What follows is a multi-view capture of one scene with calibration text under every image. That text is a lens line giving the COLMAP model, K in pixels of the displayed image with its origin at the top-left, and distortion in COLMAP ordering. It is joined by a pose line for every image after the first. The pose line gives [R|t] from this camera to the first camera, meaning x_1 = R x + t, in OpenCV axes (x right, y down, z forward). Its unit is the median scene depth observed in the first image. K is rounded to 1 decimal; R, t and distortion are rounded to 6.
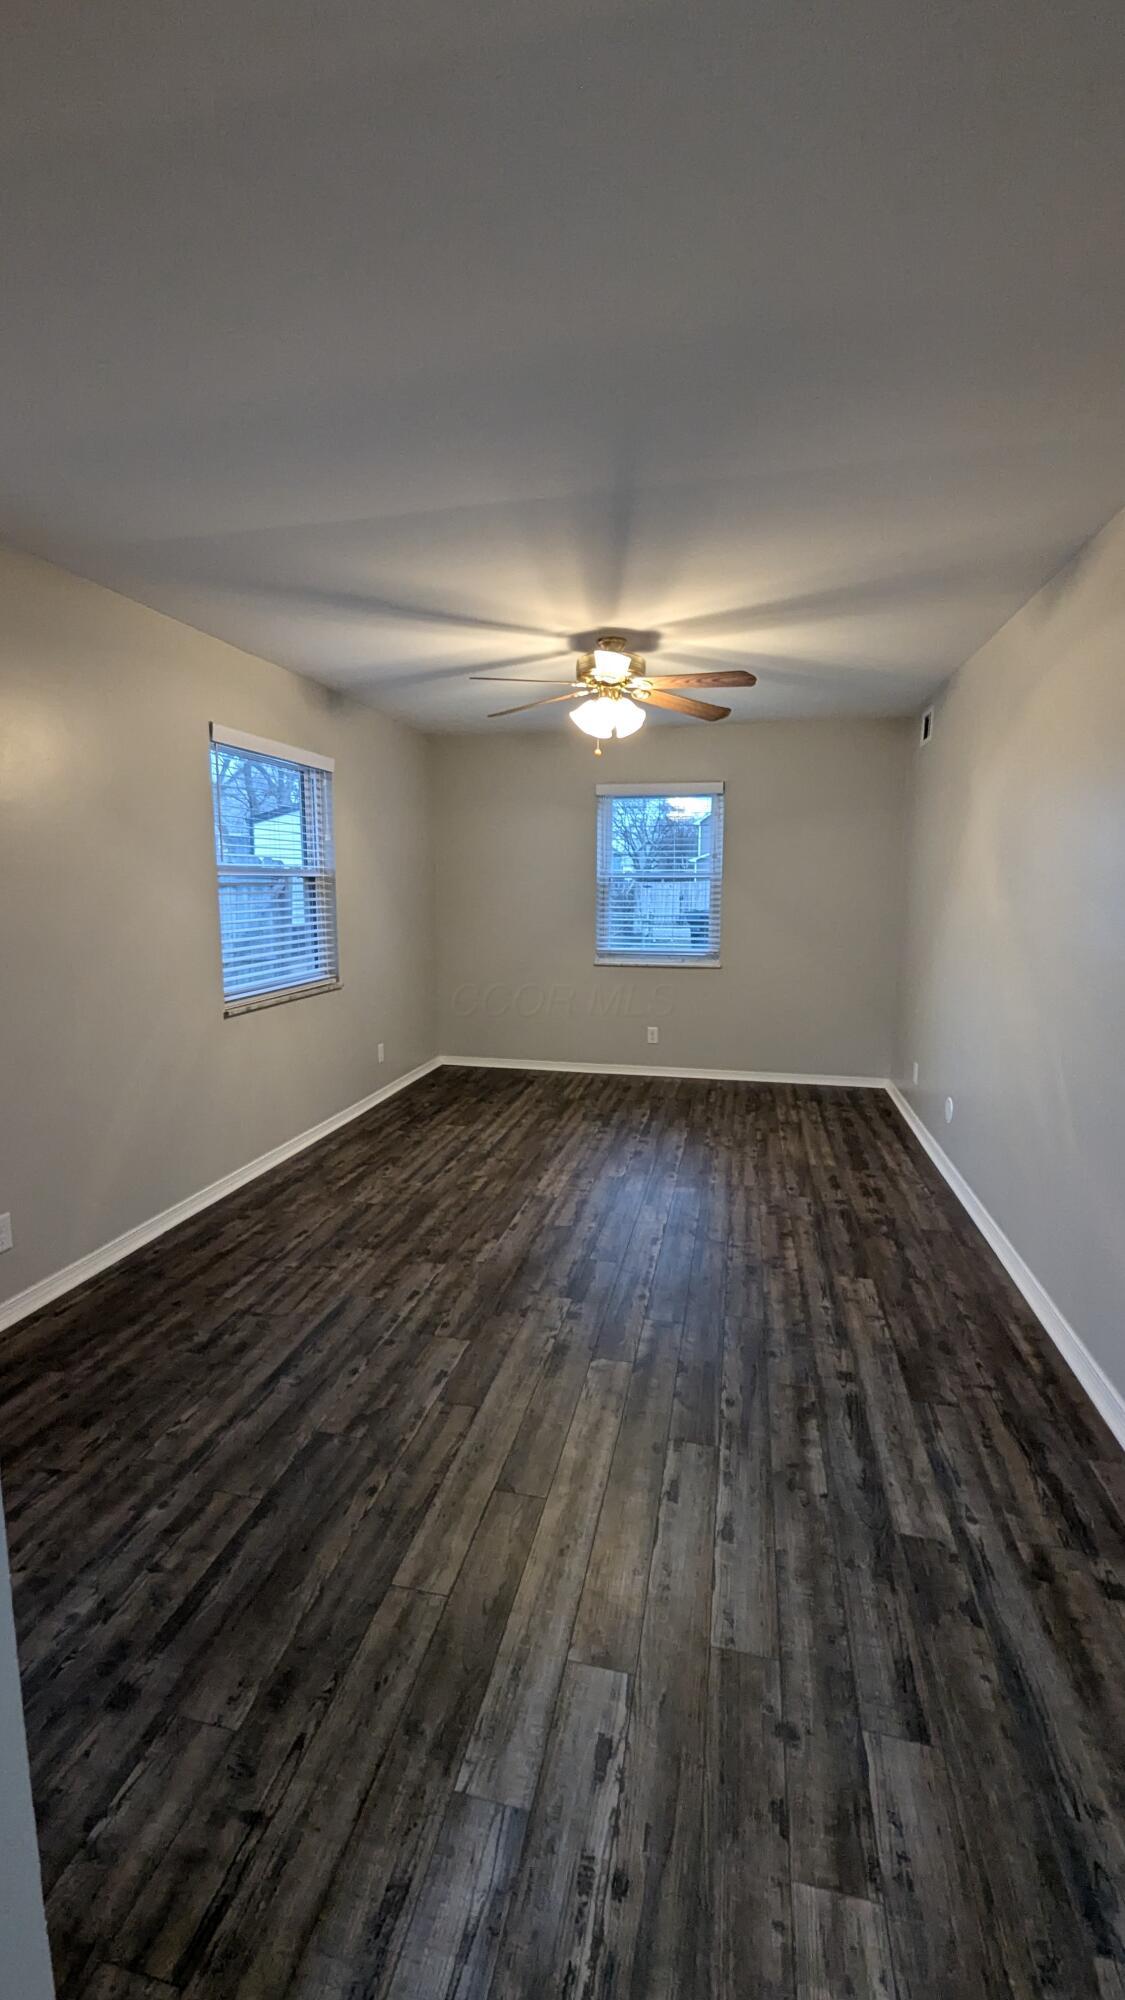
lens RADIAL K [[820.7, 0, 542.1], [0, 820.7, 999.0], [0, 0, 1]] dist [0.000489, -0.000237]
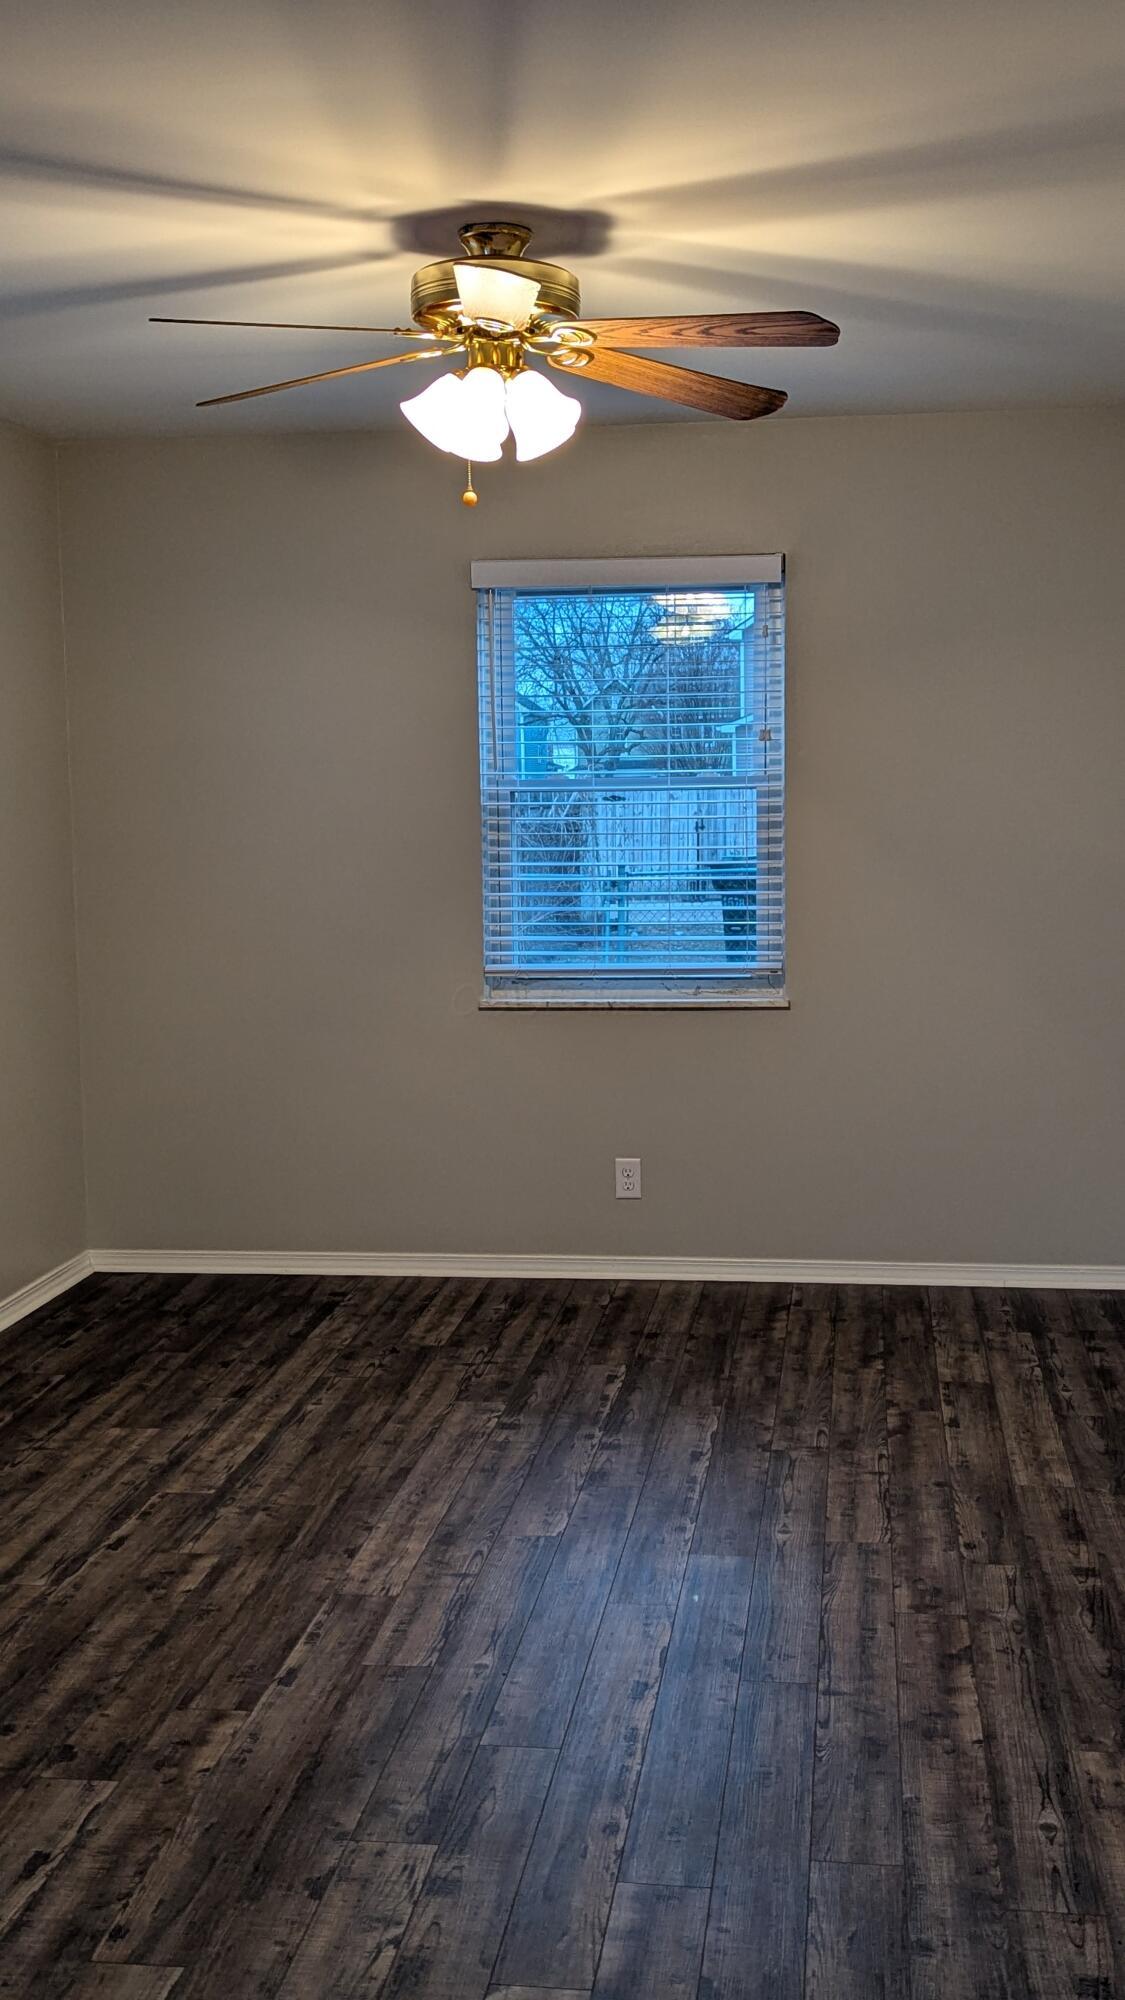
lens RADIAL K [[2126.6, 0, 571.5], [0, 2126.6, 1000.0], [0, 0, 1]] dist [0.072055, -0.065017]
pose [[0.994382, -0.023135, 0.103291, 0.002084], [0.027321, 0.998854, -0.039290, -0.005482], [-0.102264, 0.041891, 0.993875, -0.064943]]
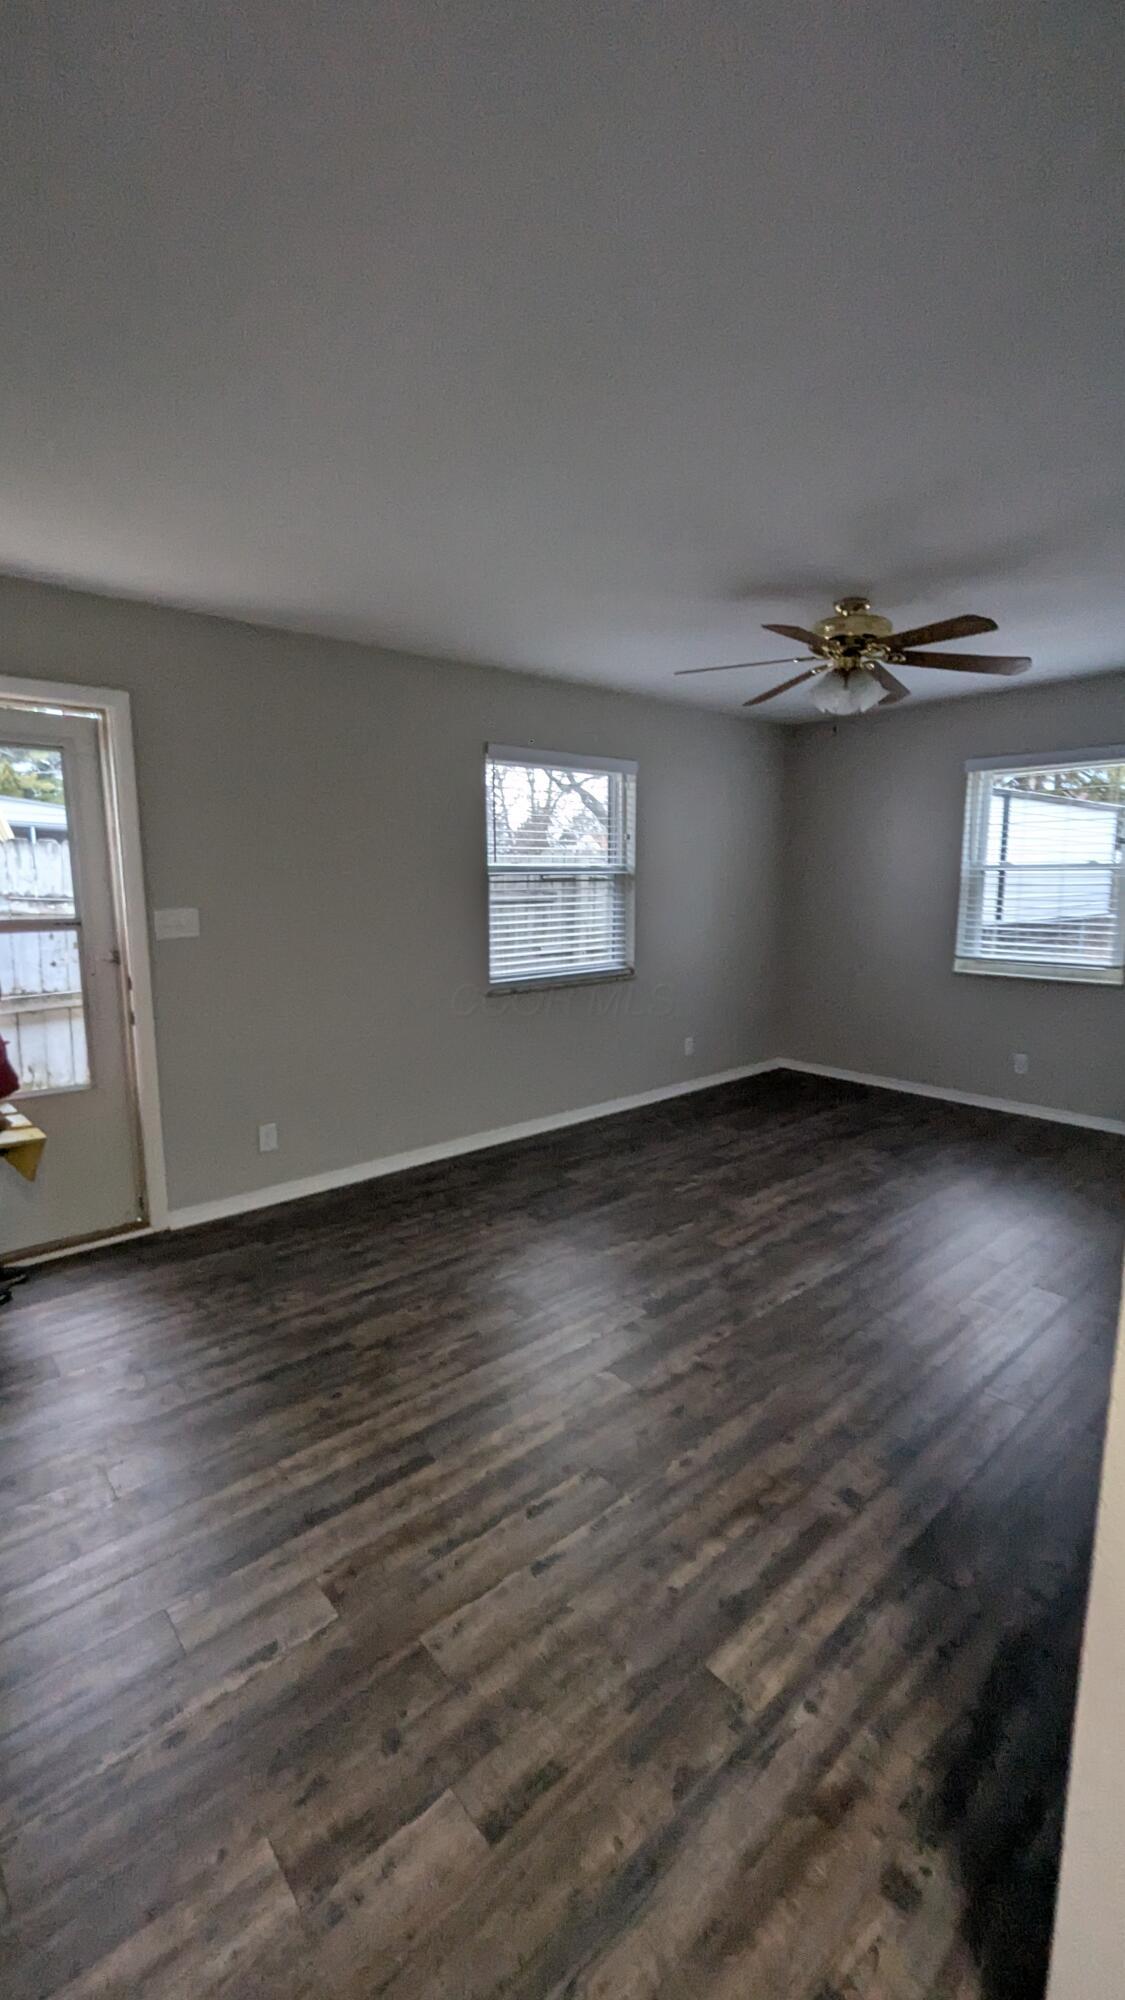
lens RADIAL K [[824.1, 0, 554.9], [0, 824.1, 1000.6], [0, 0, 1]] dist [0.002399, 0.000354]
pose [[0.808292, 0.081111, -0.583168, 0.432446], [-0.074456, 0.996595, 0.035415, -0.023782], [0.584055, 0.014795, 0.811579, 0.127959]]
